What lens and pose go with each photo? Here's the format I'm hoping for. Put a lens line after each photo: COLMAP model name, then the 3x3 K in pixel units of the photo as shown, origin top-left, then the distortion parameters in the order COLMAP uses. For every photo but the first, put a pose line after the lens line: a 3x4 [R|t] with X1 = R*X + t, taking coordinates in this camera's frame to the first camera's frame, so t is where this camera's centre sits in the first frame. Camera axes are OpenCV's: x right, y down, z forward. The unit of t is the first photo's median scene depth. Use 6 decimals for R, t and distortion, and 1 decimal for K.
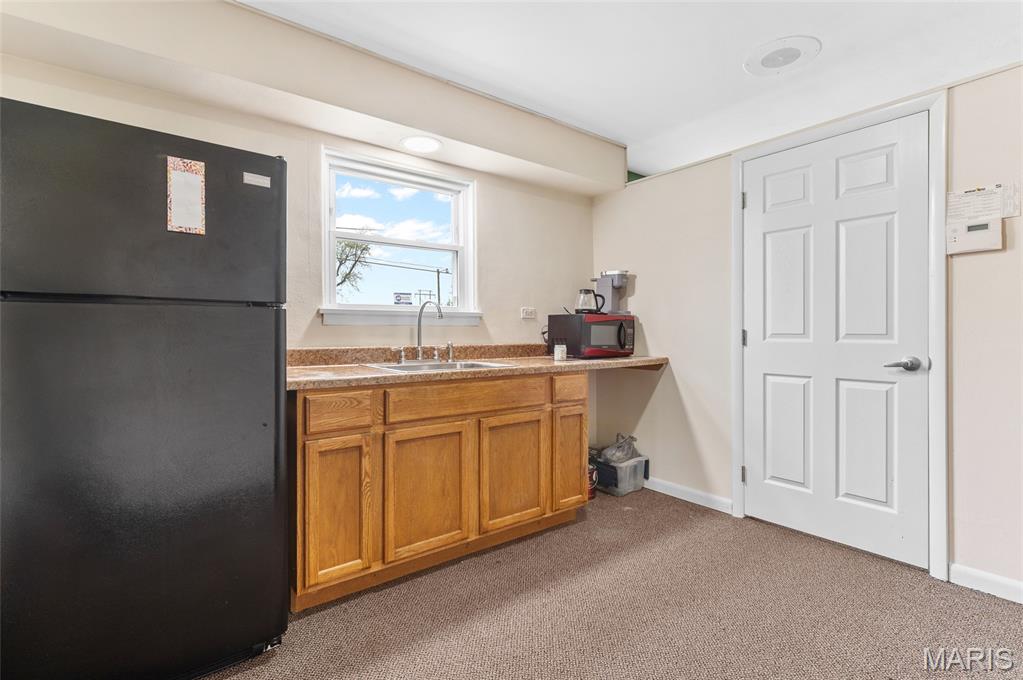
lens RADIAL K [[470.1, 0, 507.9], [0, 470.1, 335.8], [0, 0, 1]] dist [0.003903, -0.000114]
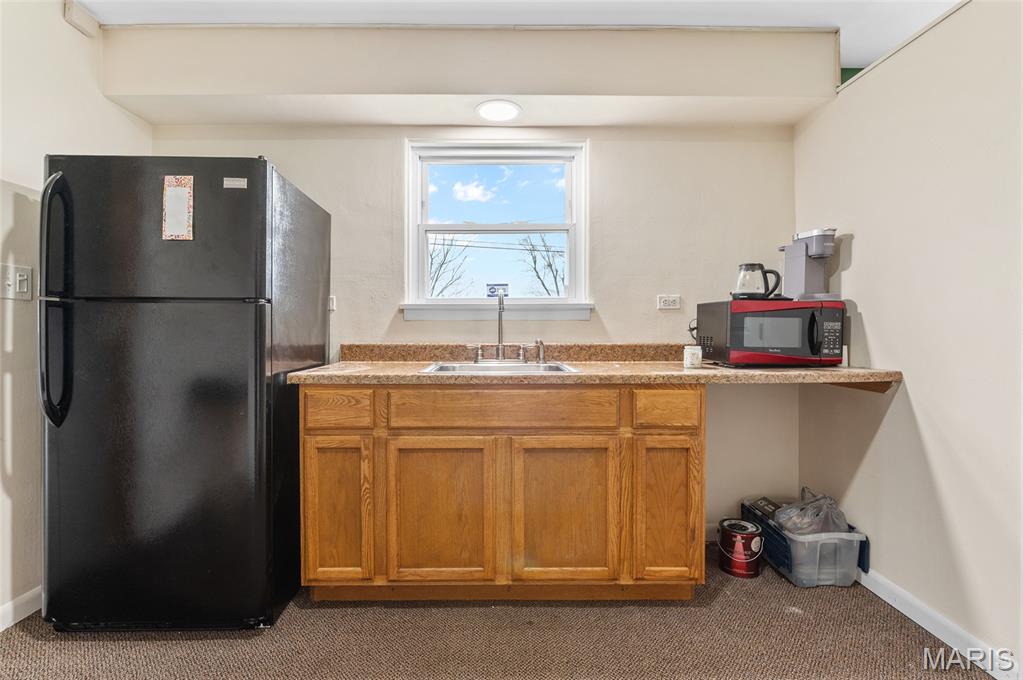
lens RADIAL K [[482.9, 0, 510.3], [0, 482.9, 336.6], [0, 0, 1]] dist [-0.002070, -0.002035]
pose [[0.804151, 0.008892, -0.594358, 0.367798], [-0.005113, 0.999955, 0.008042, 0.001510], [0.594403, -0.003428, 0.804160, 0.296856]]
